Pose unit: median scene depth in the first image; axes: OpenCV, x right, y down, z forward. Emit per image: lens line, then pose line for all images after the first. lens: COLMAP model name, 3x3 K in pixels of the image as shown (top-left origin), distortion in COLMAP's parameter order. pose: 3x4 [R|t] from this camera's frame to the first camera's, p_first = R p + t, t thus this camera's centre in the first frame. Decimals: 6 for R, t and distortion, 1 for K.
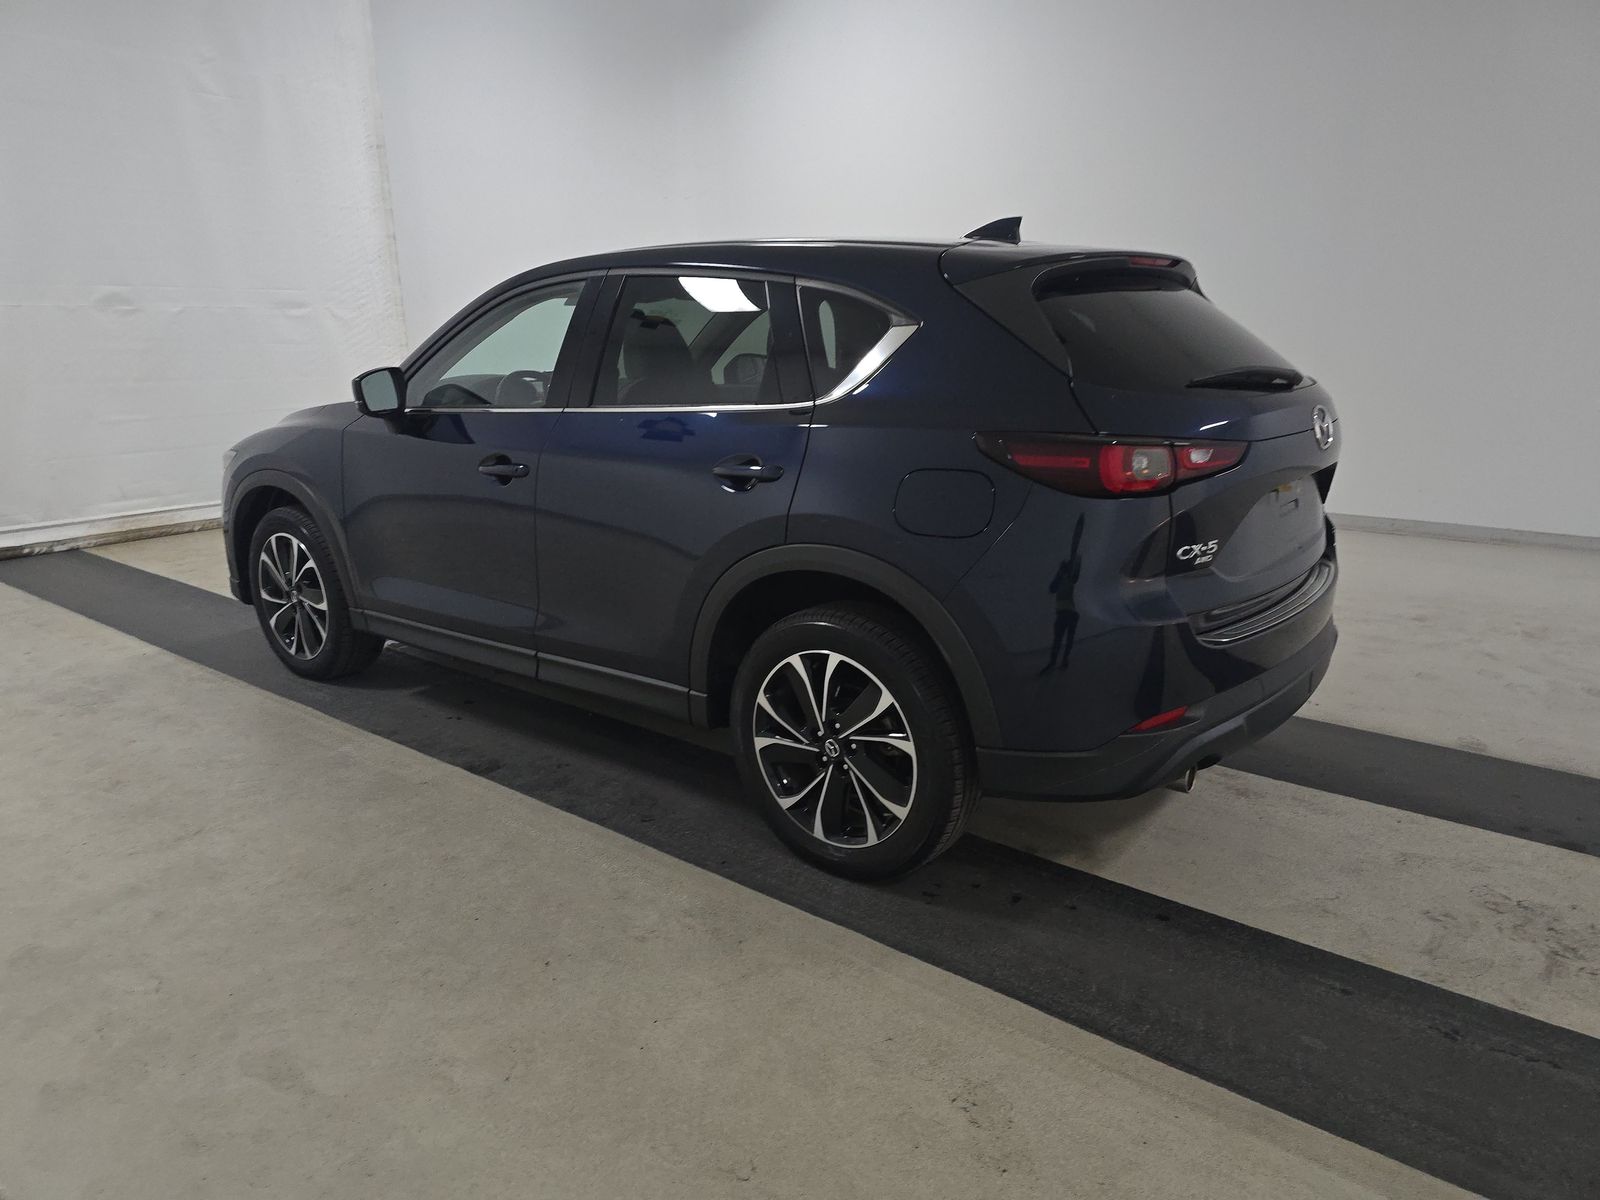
lens RADIAL K [[1067.0, 0, 782.3], [0, 1067.0, 605.9], [0, 0, 1]] dist [0.002012, -0.001998]
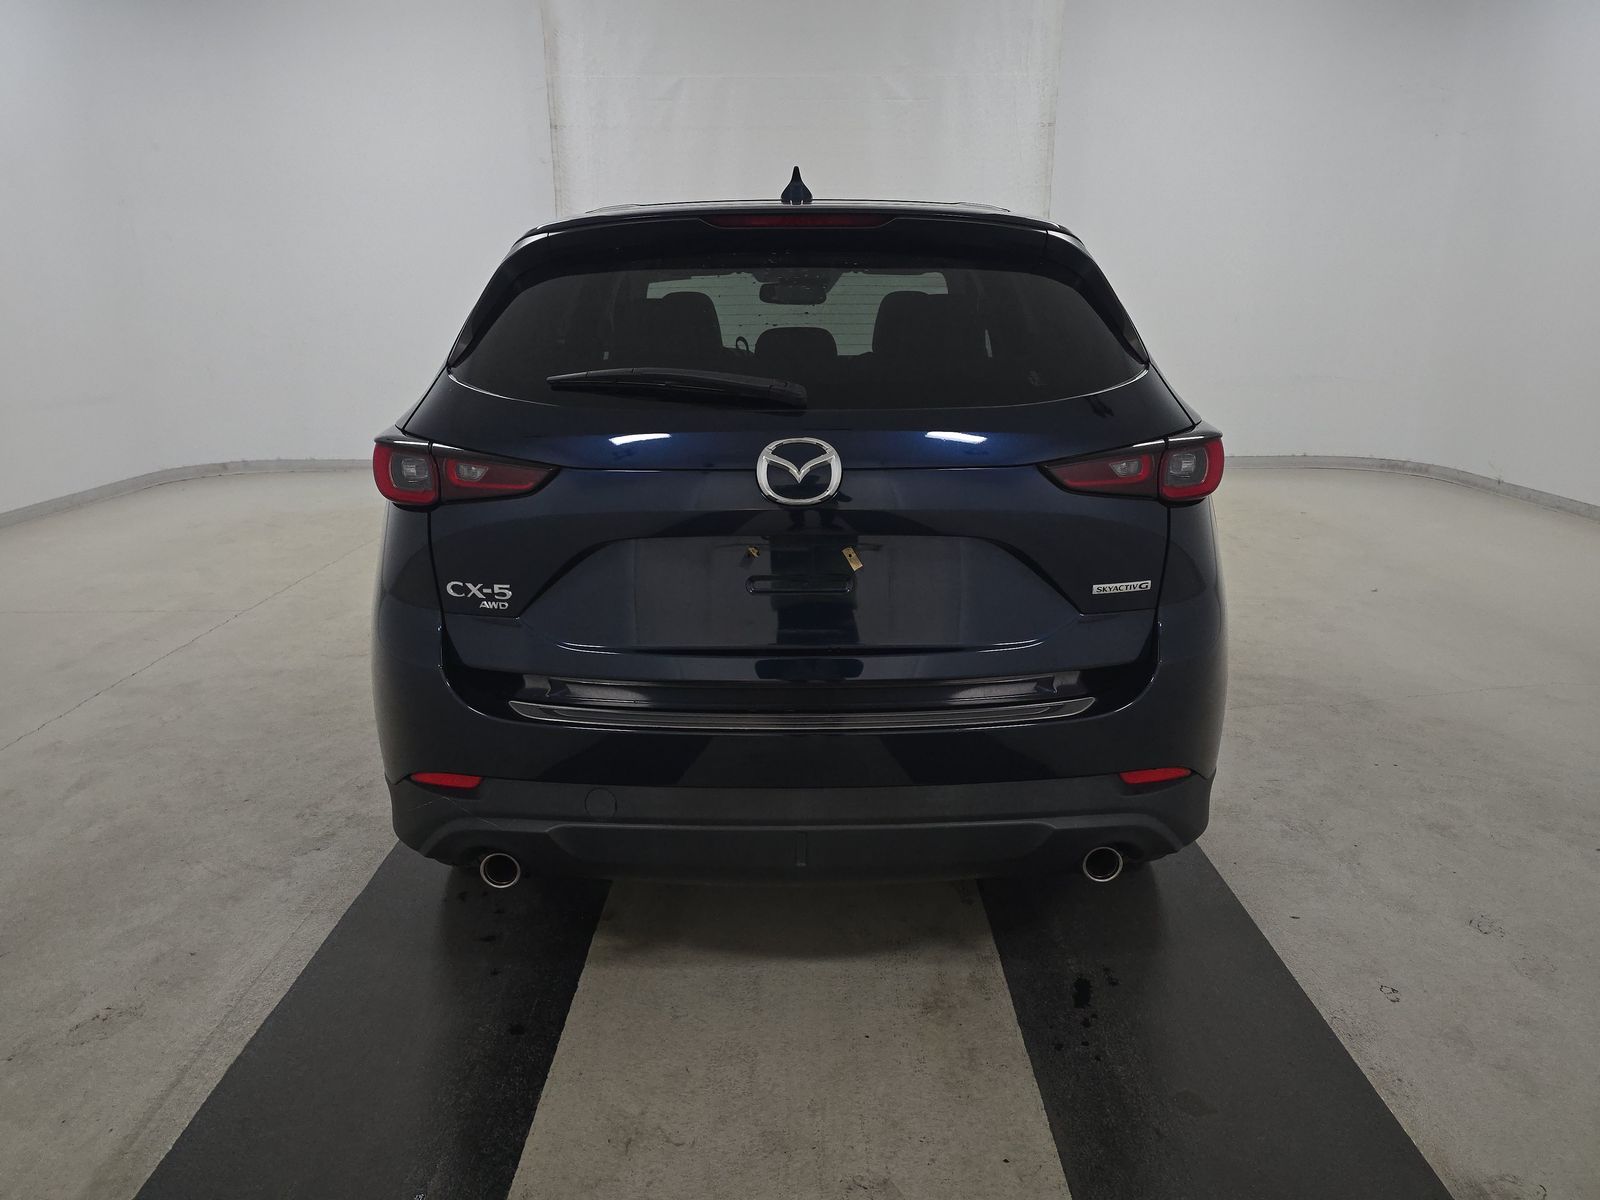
lens RADIAL K [[1069.1, 0, 800.0], [0, 1069.1, 600.0], [0, 0, 1]] dist [0.035104, -0.023902]
pose [[0.627244, 0.211331, -0.749602, 0.911713], [-0.199836, 0.973930, 0.107358, -0.143163], [0.752748, 0.082458, 0.653124, 0.516615]]
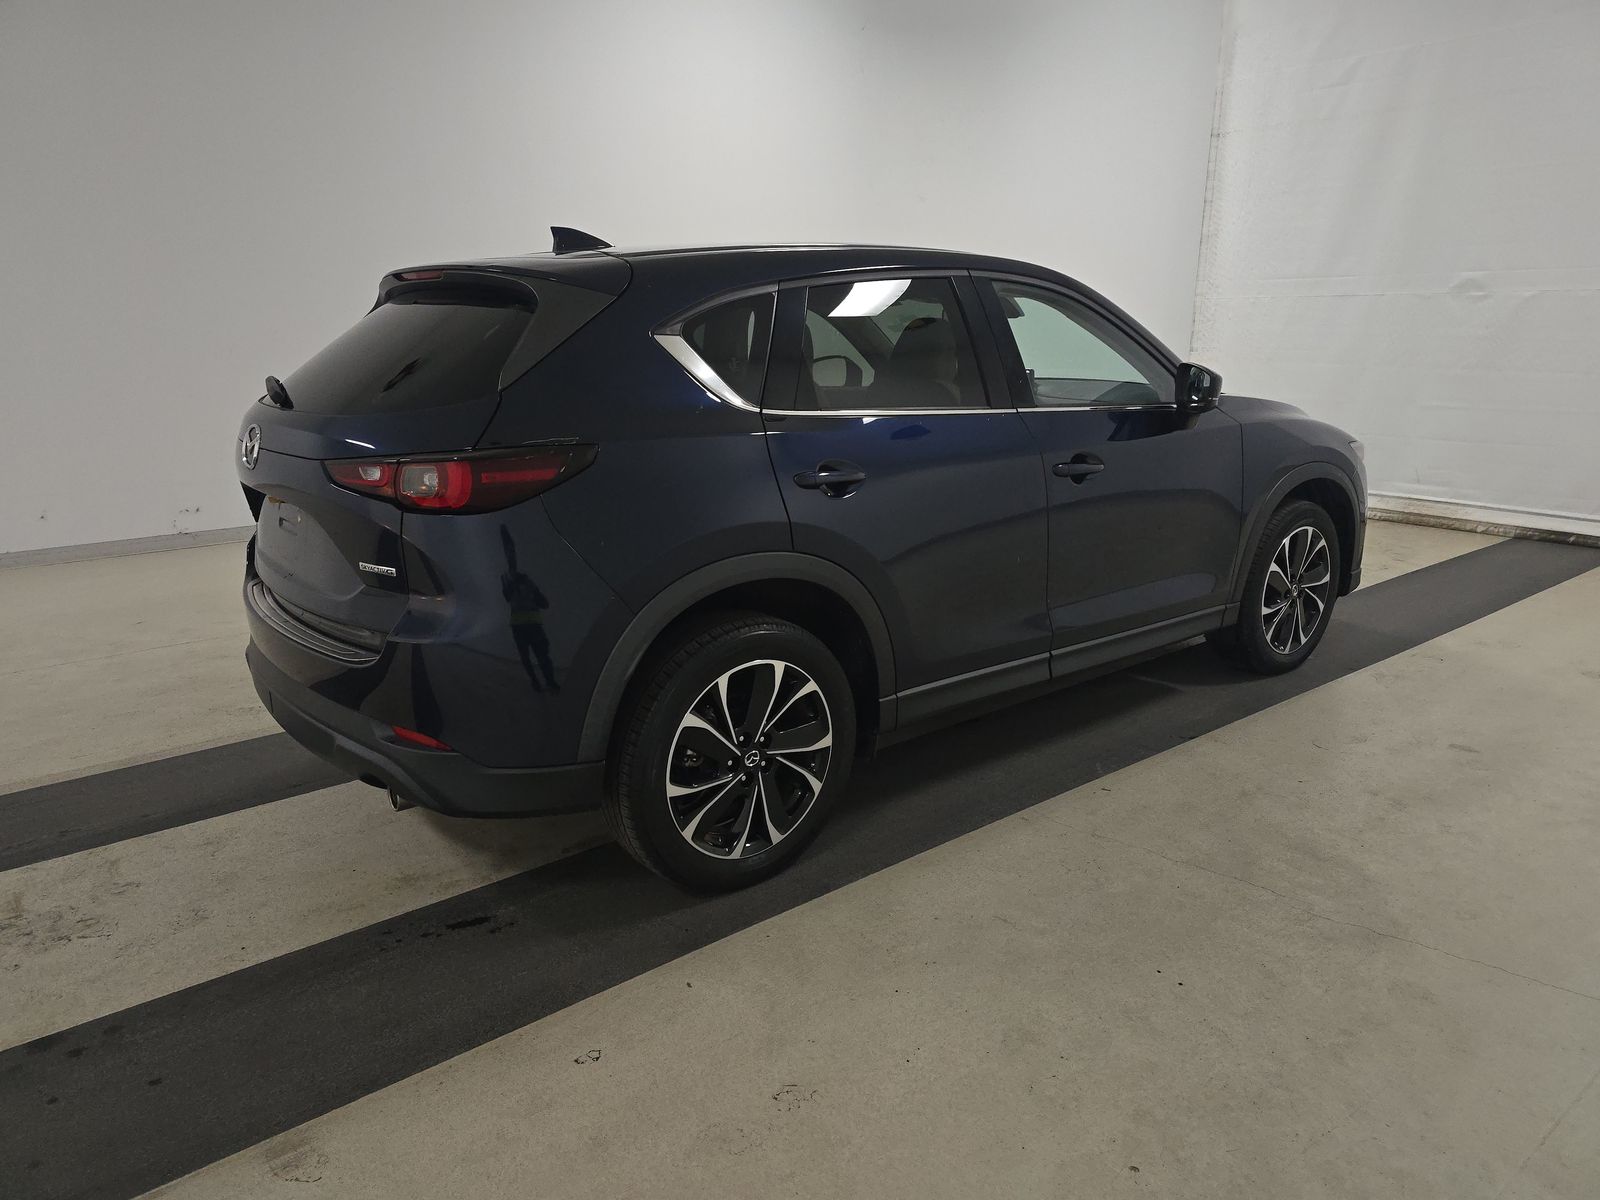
lens RADIAL K [[1069.1, 0, 800.0], [0, 1069.1, 600.0], [0, 0, 1]] dist [0.035104, -0.023902]
pose [[-0.218097, 0.259225, -0.940870, 1.234534], [-0.239831, 0.920277, 0.309146, -0.418913], [0.945999, 0.293074, -0.138539, 1.485938]]
